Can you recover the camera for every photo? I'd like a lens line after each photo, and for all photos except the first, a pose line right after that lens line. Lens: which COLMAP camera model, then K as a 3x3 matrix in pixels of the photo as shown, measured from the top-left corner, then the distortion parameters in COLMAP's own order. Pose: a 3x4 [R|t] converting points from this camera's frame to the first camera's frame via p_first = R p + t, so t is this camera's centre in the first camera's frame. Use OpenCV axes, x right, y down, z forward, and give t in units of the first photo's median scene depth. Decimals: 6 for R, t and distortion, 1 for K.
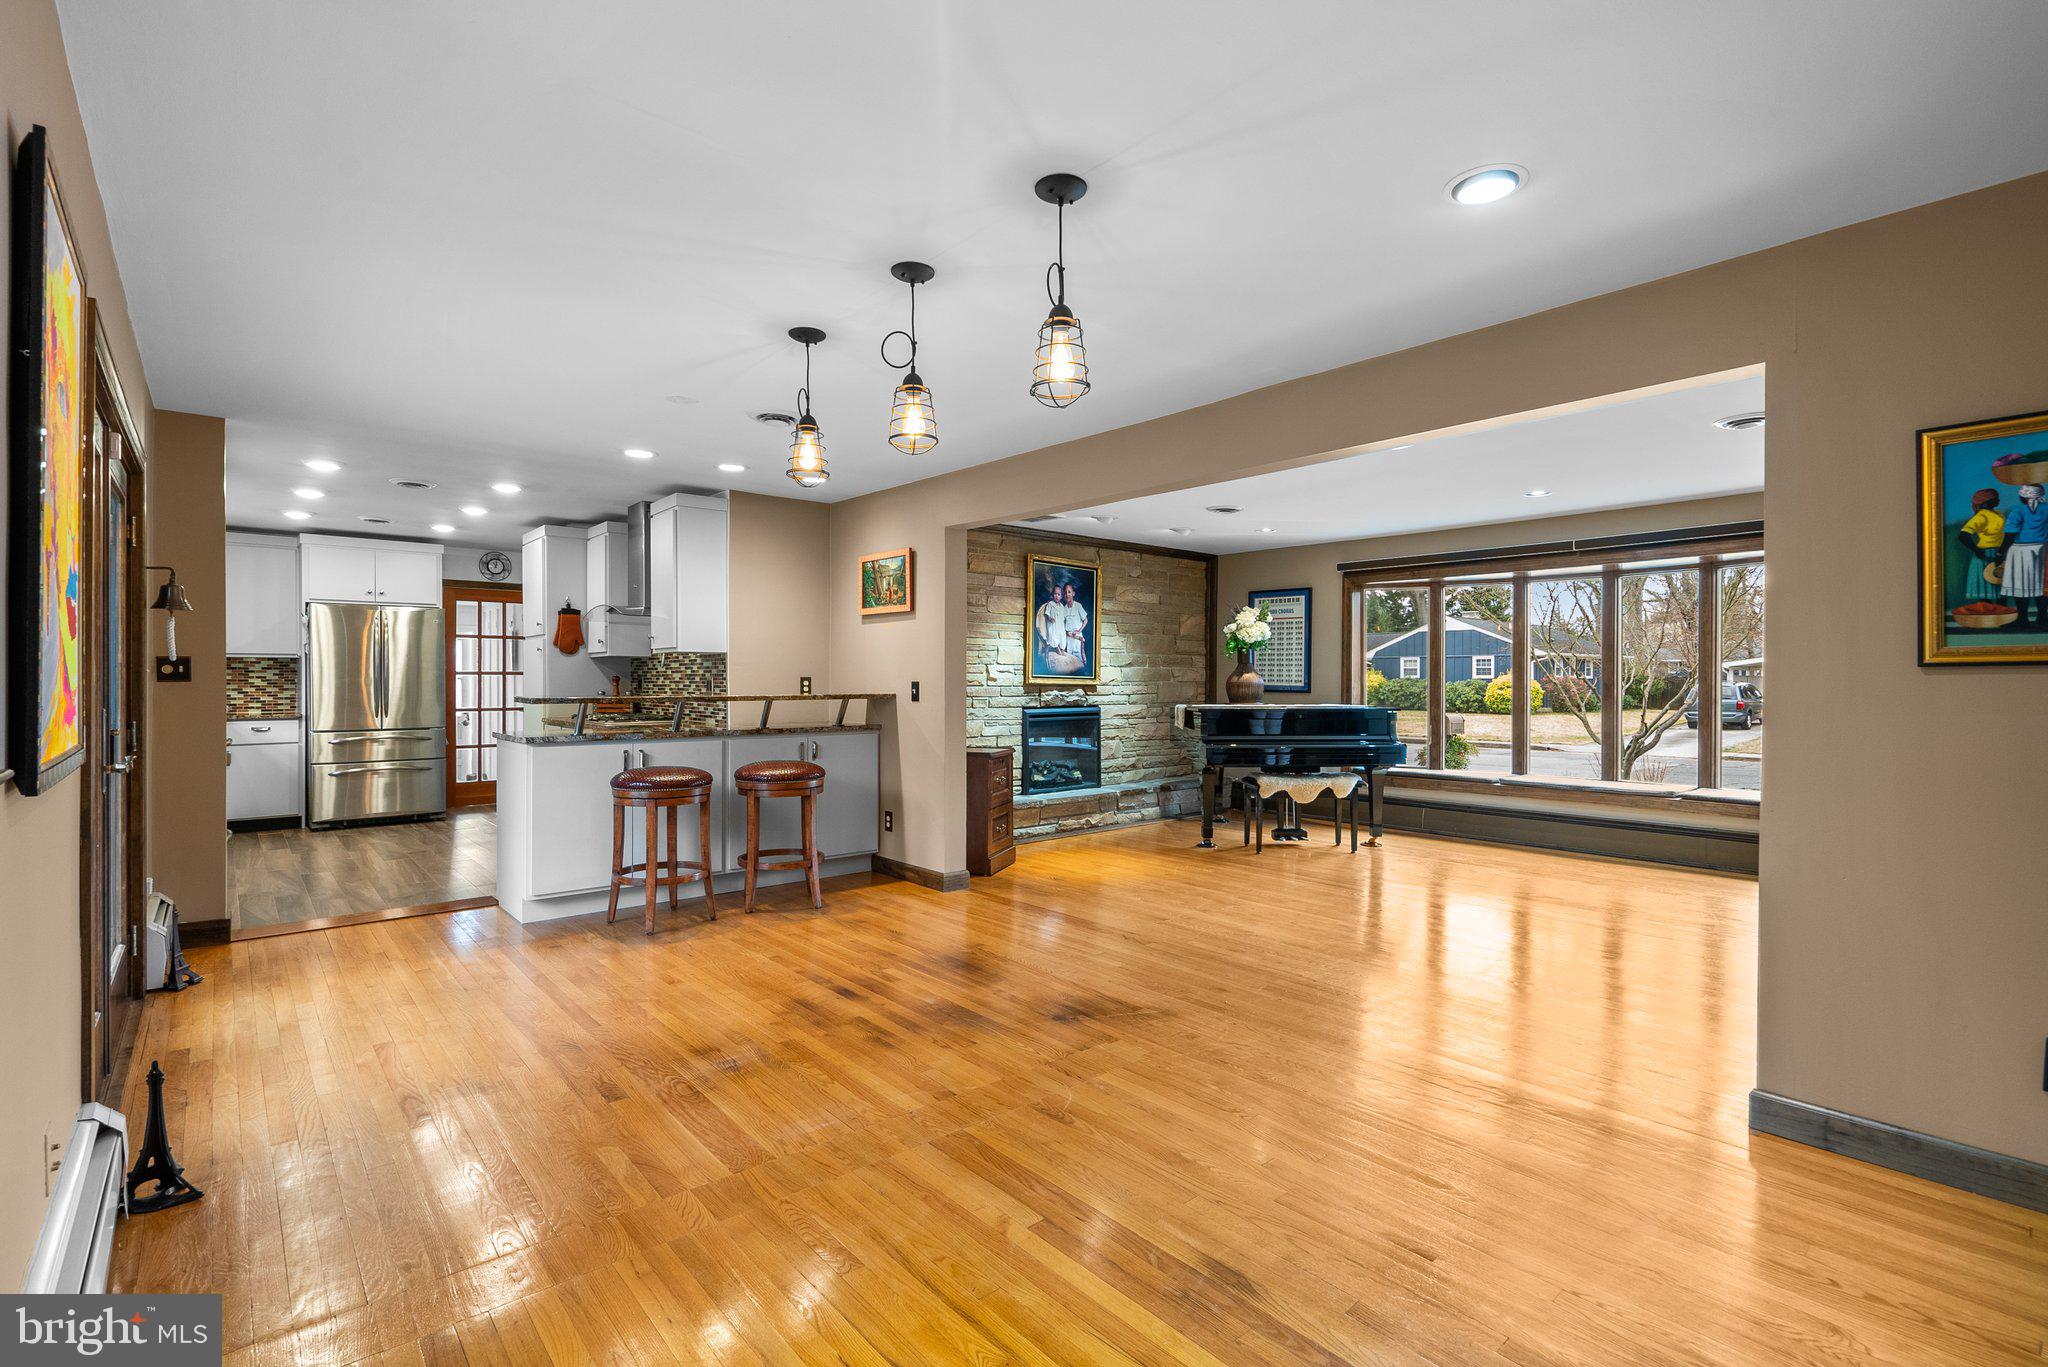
lens RADIAL K [[934.7, 0, 1021.2], [0, 934.7, 680.7], [0, 0, 1]] dist [-0.003421, -0.000023]
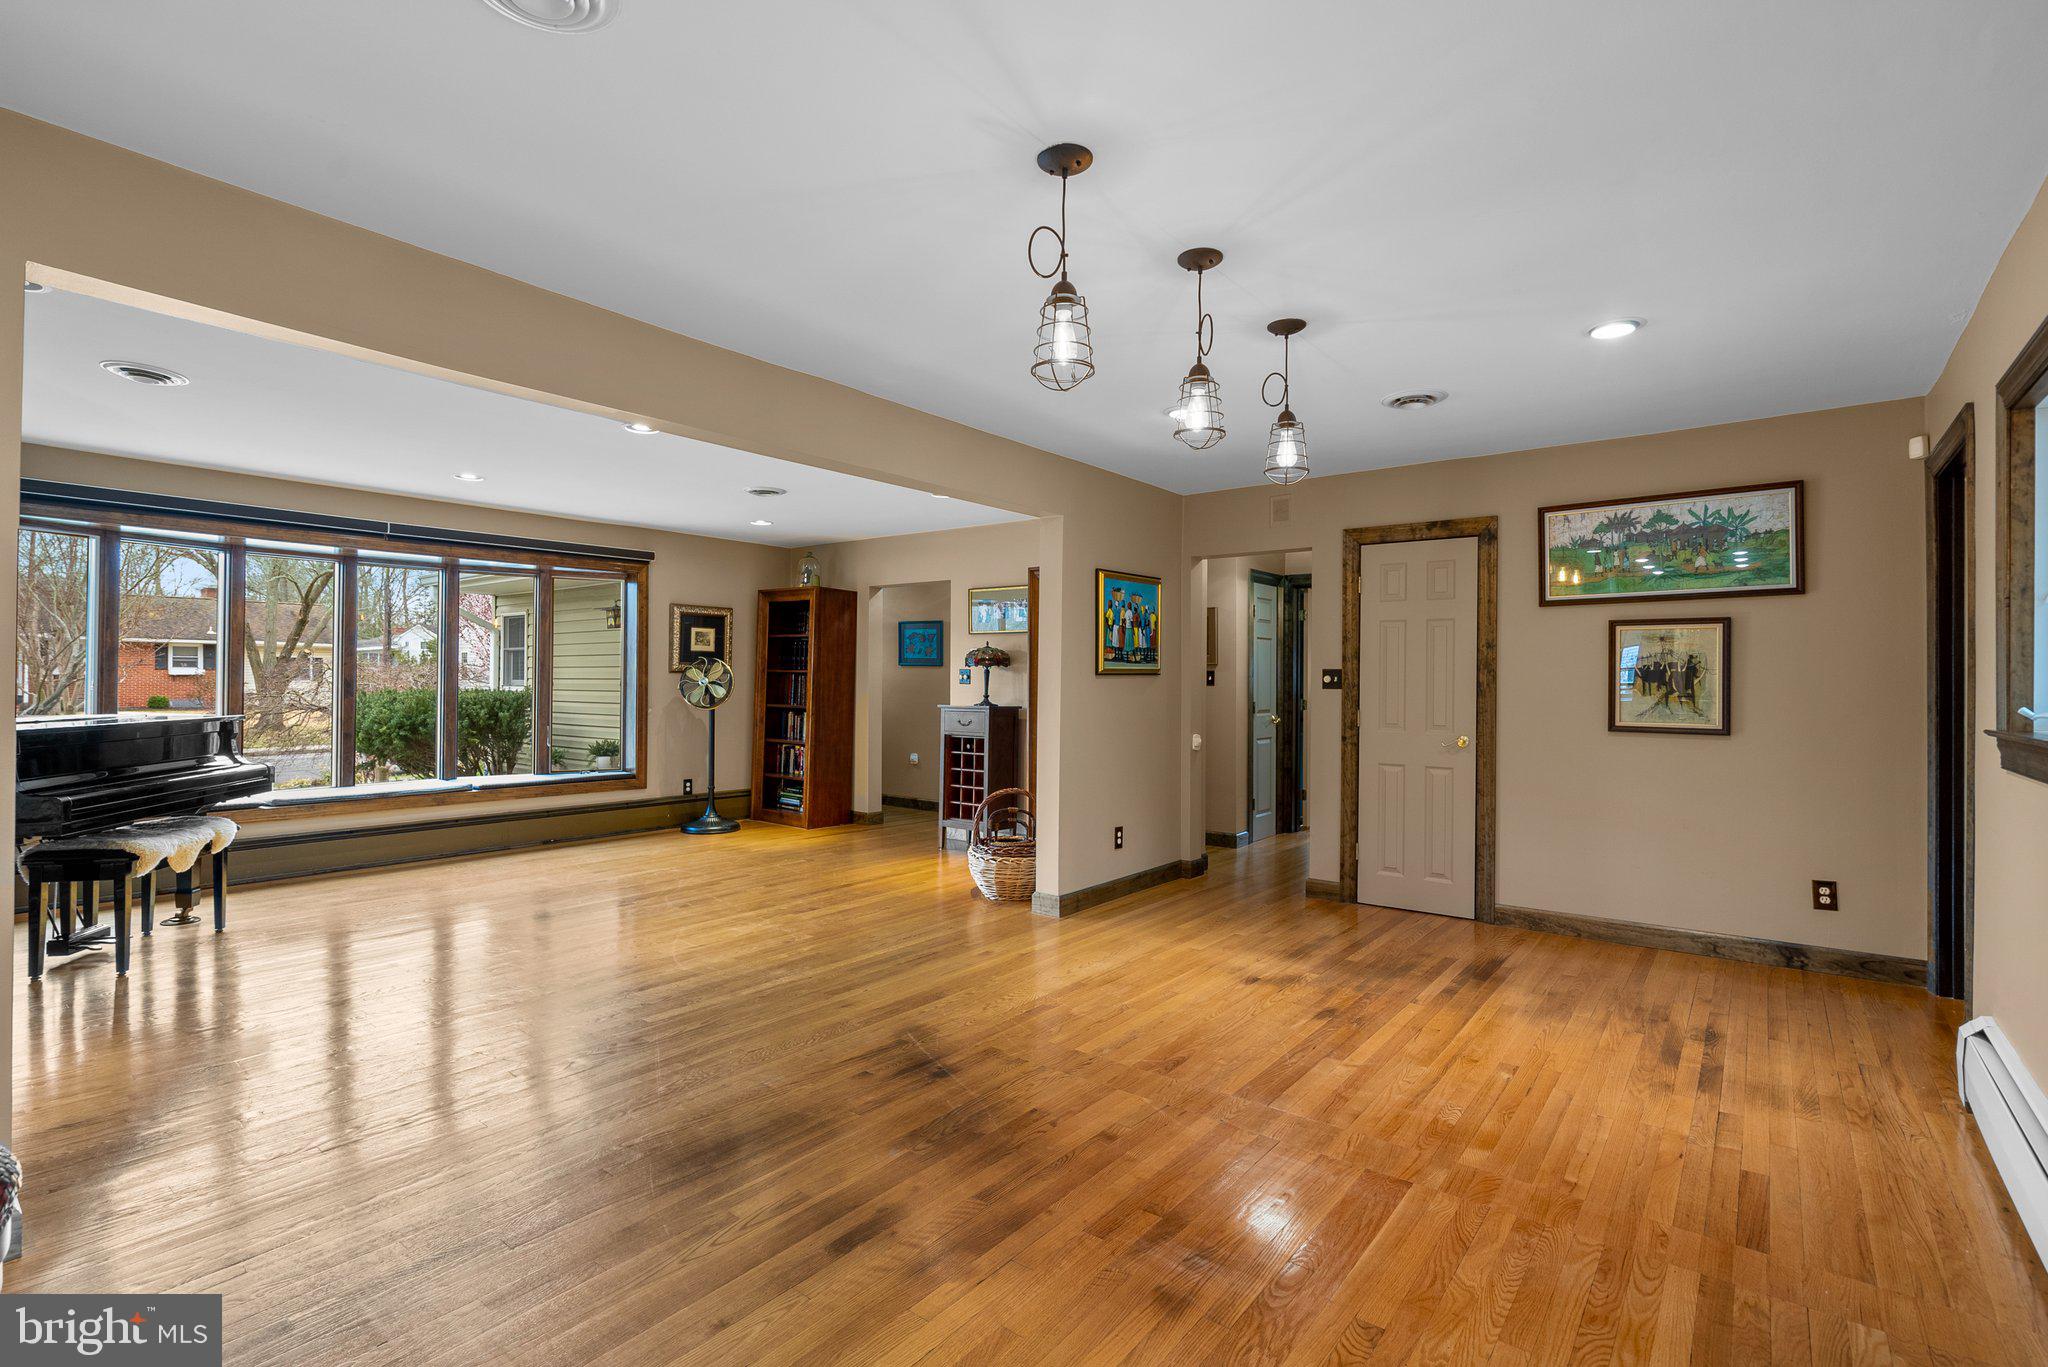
lens RADIAL K [[950.0, 0, 1024.6], [0, 950.0, 677.8], [0, 0, 1]] dist [0.000721, 0.000145]
pose [[-0.192219, -0.001620, 0.981351, -0.386614], [-0.005533, 0.999985, 0.000567, -0.002911], [-0.981336, -0.005321, -0.192225, 0.506795]]
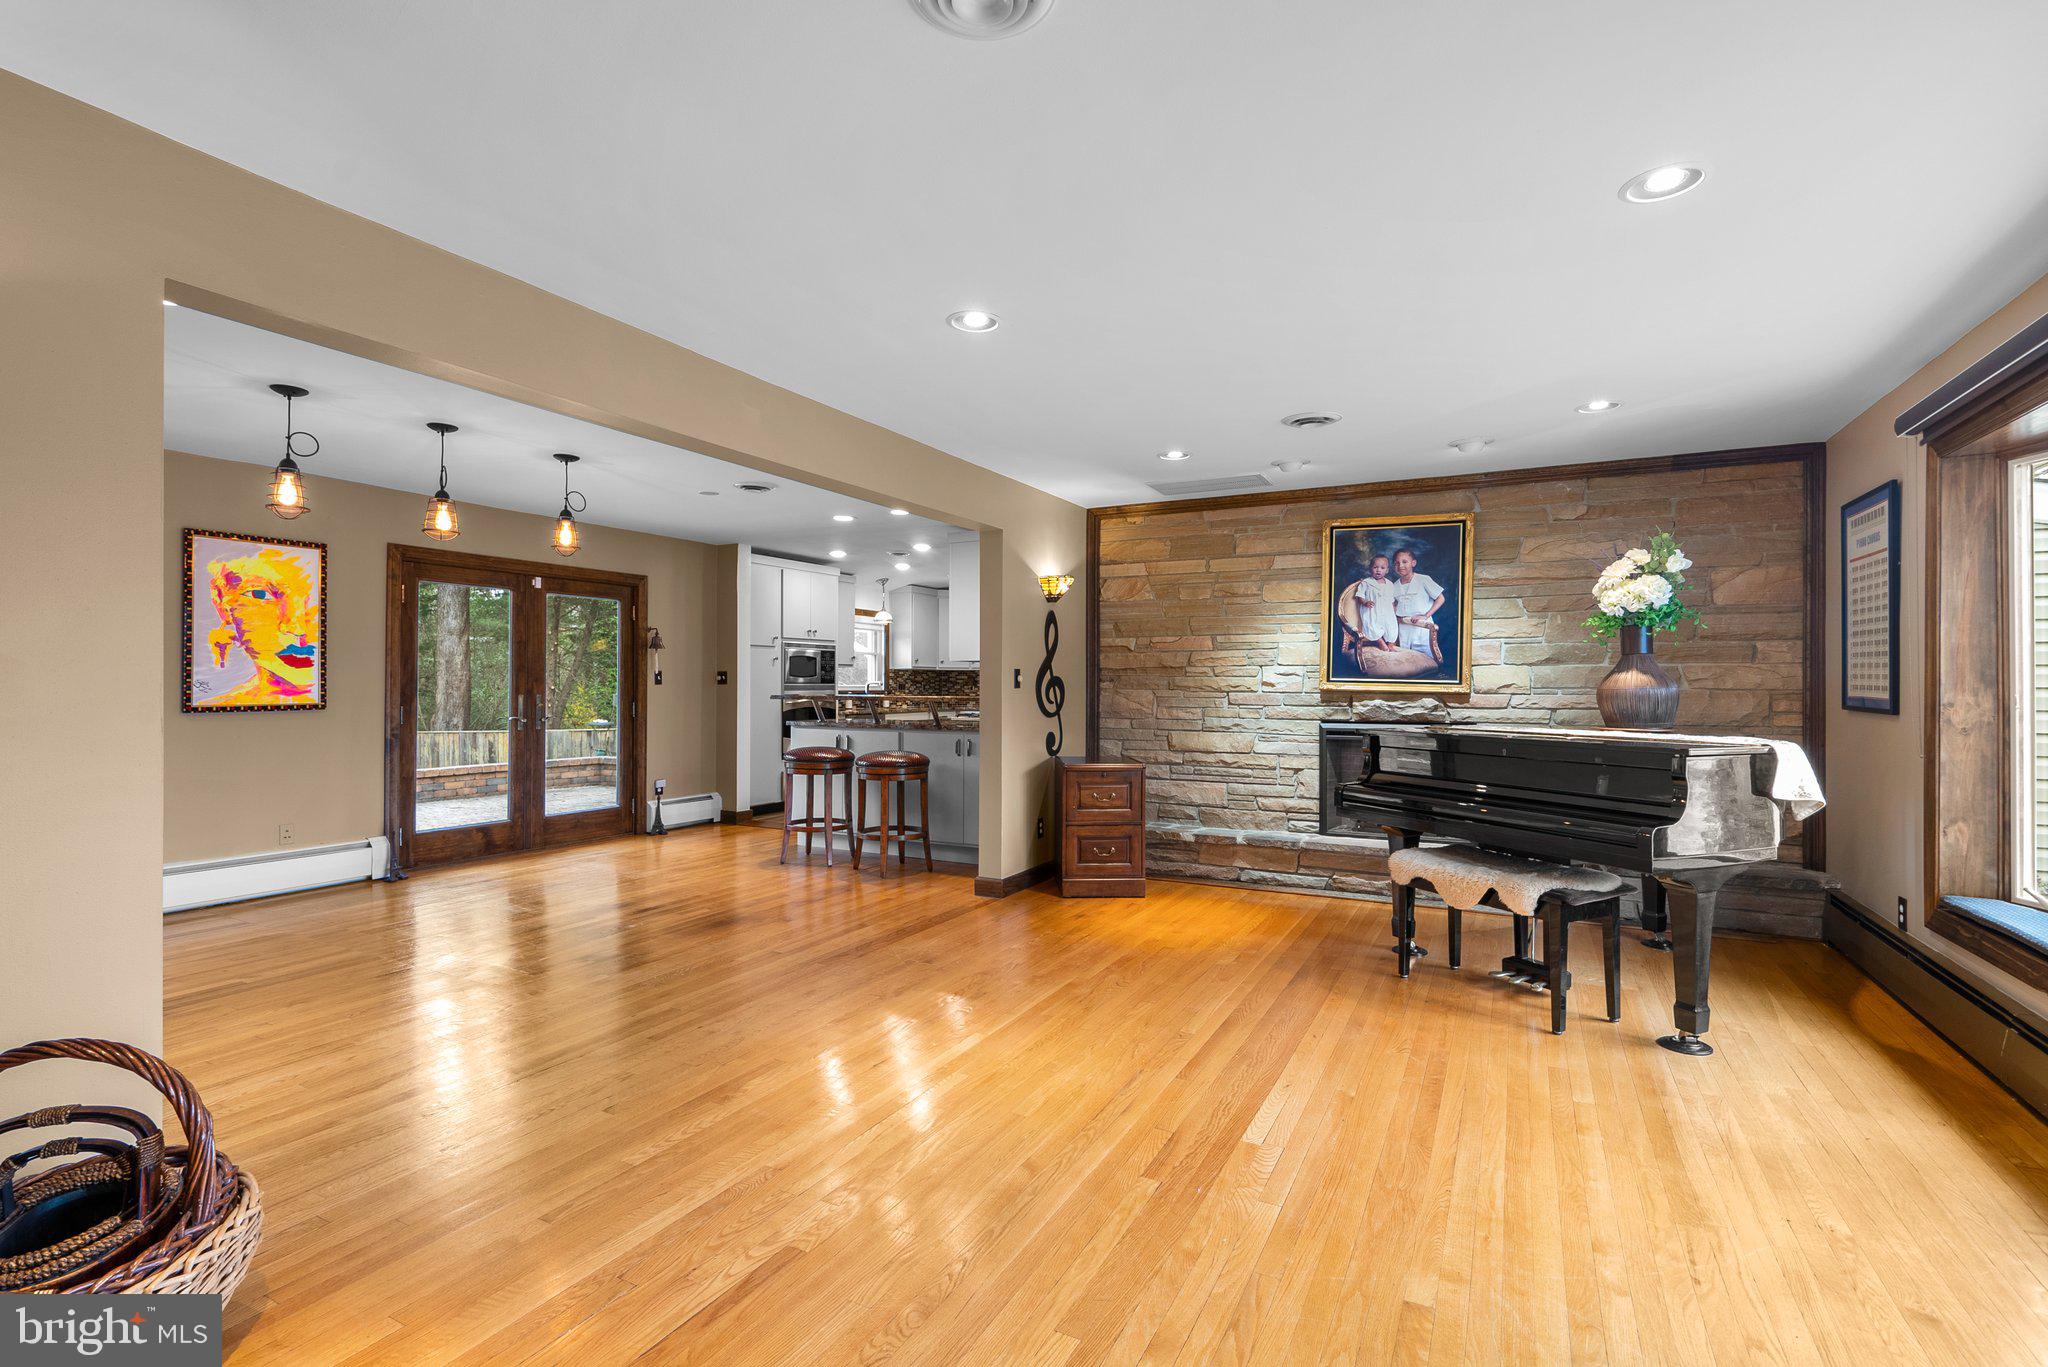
lens RADIAL K [[934.7, 0, 1021.2], [0, 934.7, 680.7], [0, 0, 1]] dist [-0.003421, -0.000023]
pose [[0.364079, -0.003922, -0.931360, 0.646180], [-0.003920, 0.999976, -0.005744, 0.001108], [0.931360, 0.005742, 0.364054, 0.500427]]
